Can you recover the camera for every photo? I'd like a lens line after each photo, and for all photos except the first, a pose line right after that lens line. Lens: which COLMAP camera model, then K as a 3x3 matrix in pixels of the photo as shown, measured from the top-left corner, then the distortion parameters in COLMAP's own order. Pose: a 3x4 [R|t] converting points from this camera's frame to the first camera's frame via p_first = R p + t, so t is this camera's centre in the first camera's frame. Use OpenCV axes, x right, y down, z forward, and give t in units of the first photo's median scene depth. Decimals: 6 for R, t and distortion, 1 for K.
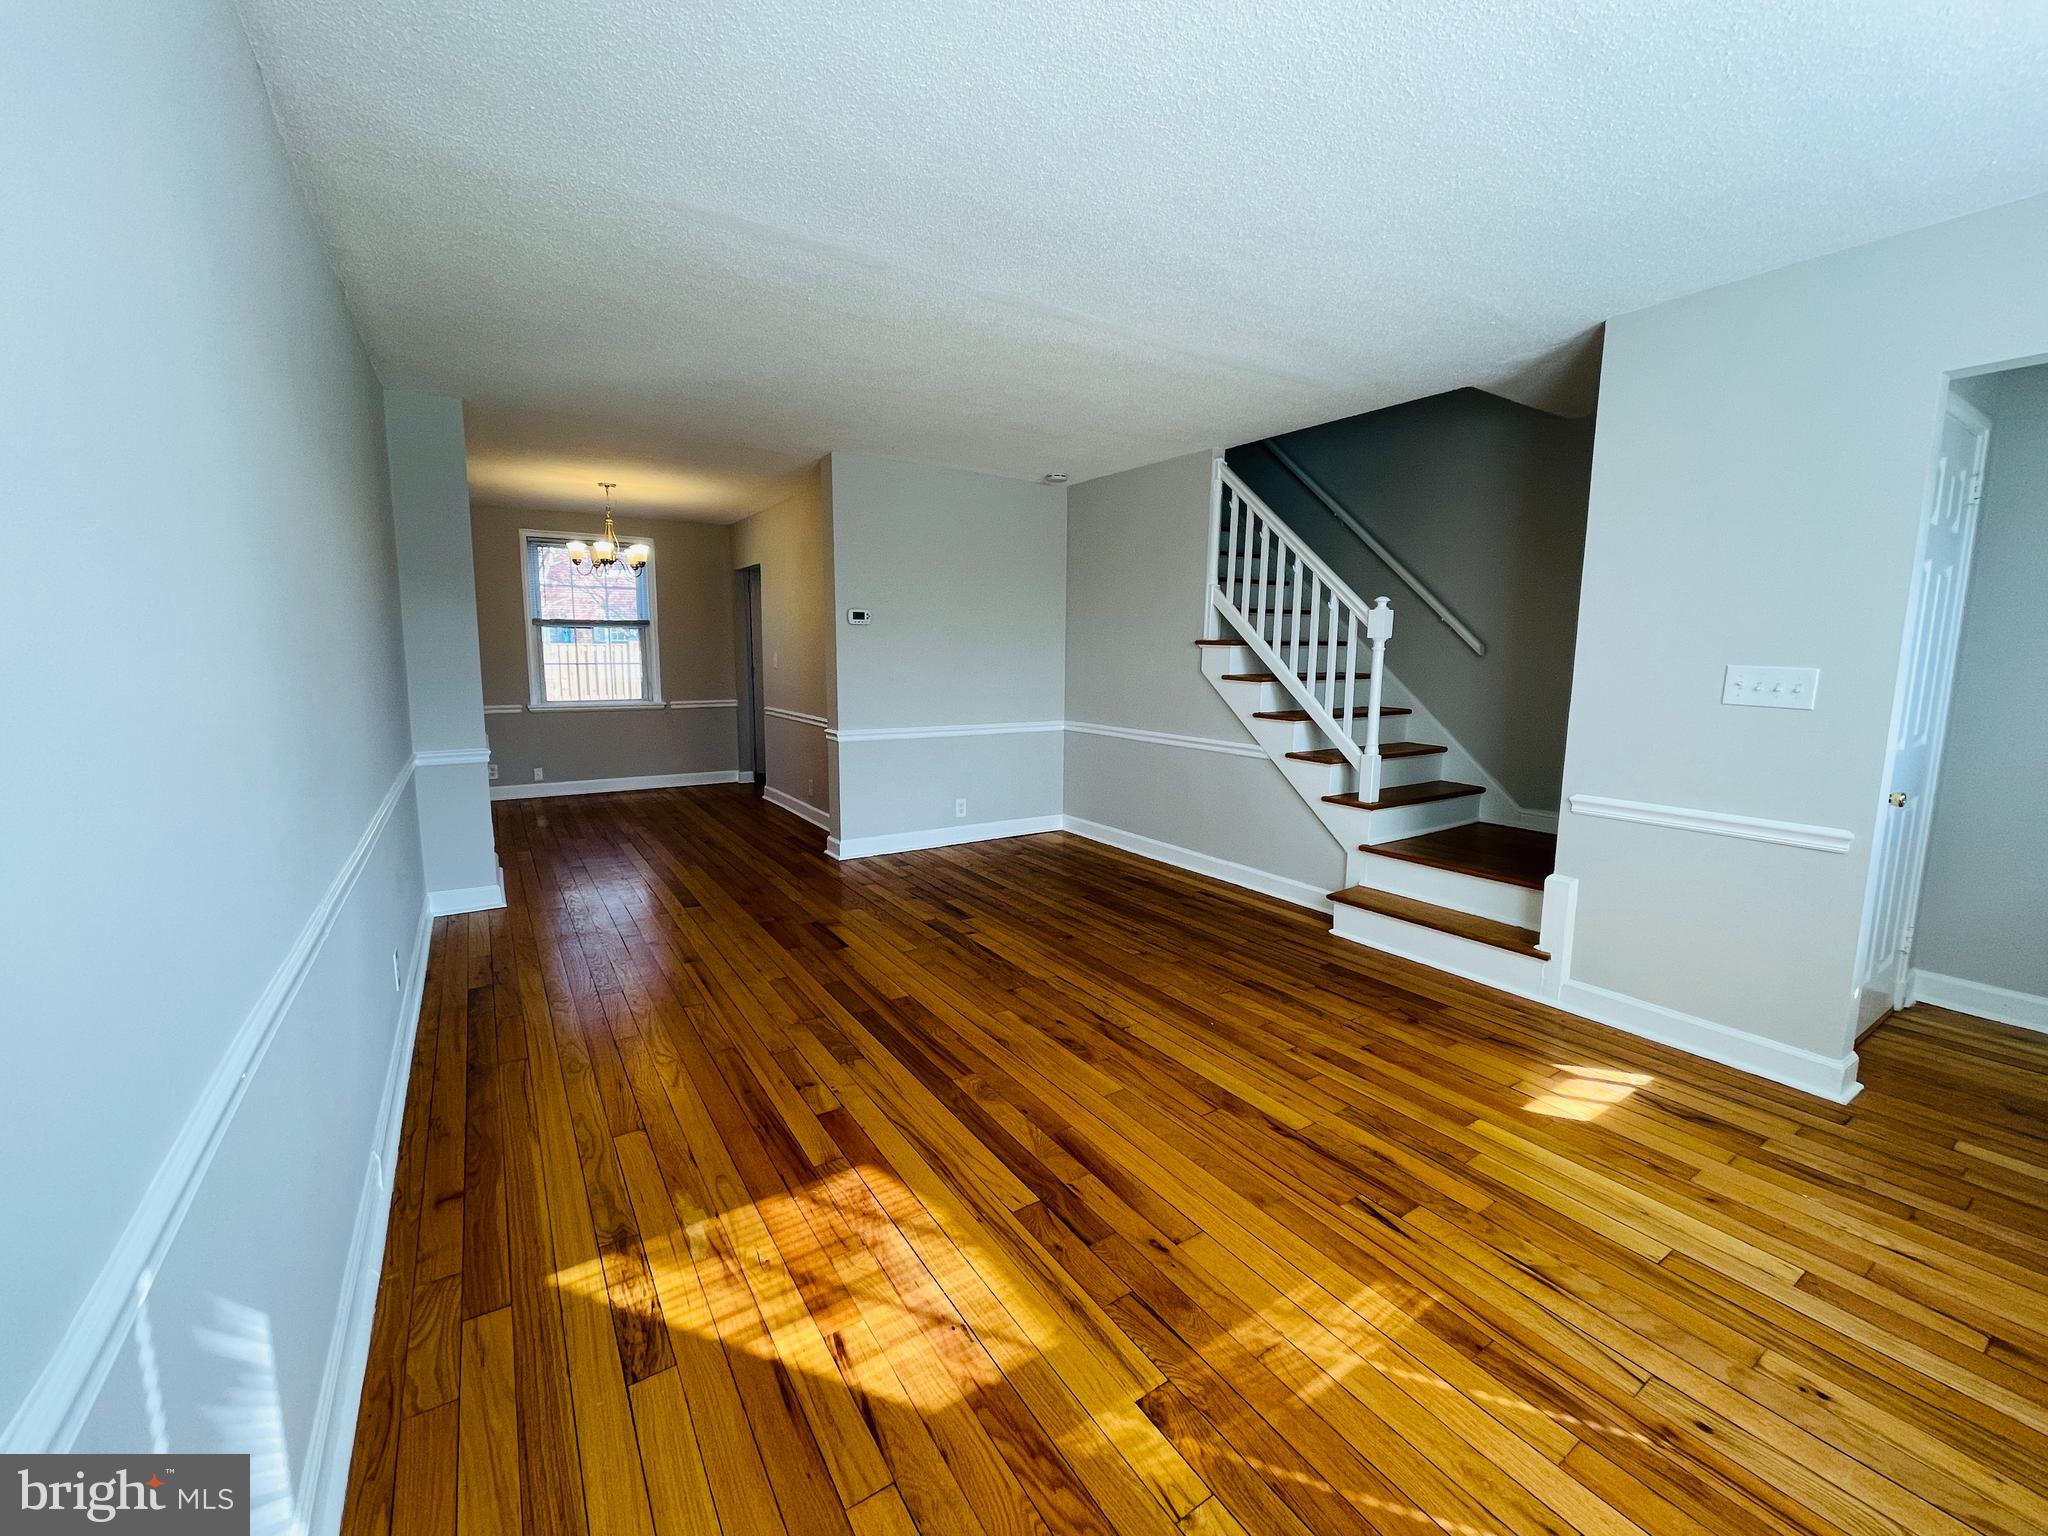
lens RADIAL K [[830.8, 0, 1022.7], [0, 830.8, 764.3], [0, 0, 1]] dist [-0.001360, -0.000228]
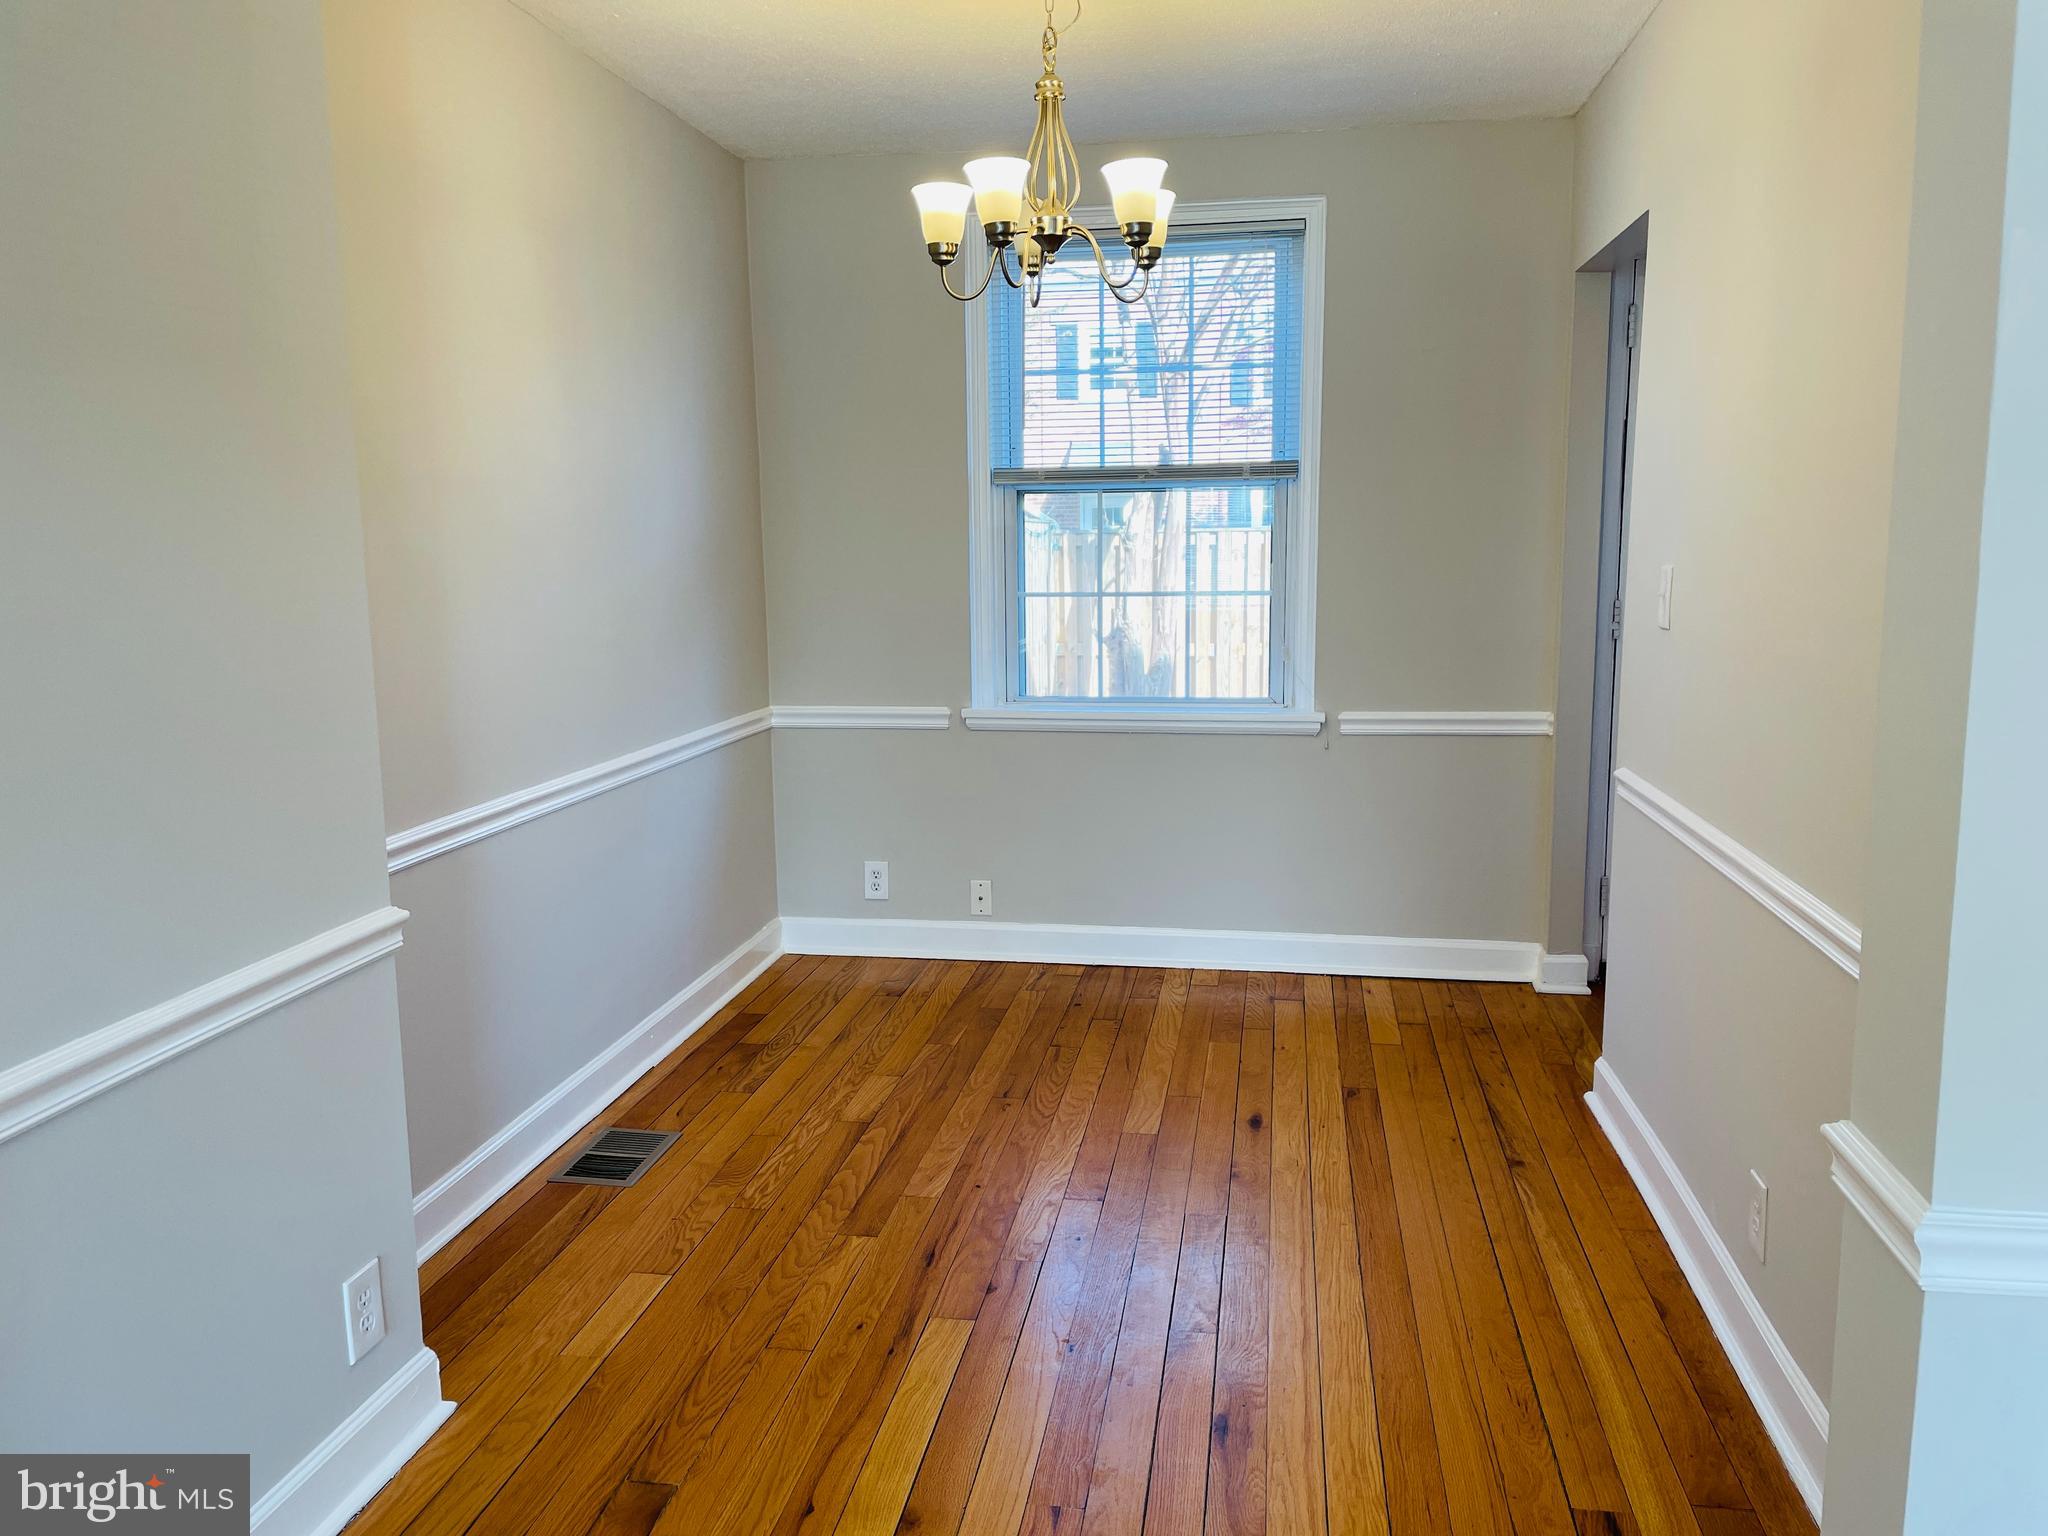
lens RADIAL K [[1545.0, 0, 986.3], [0, 1545.0, 734.9], [0, 0, 1]] dist [0.044630, -0.037939]
pose [[0.717634, 0.073588, -0.692522, -0.109264], [-0.074283, 0.996817, 0.028946, -0.074436], [0.692448, 0.030670, 0.720816, 0.480925]]
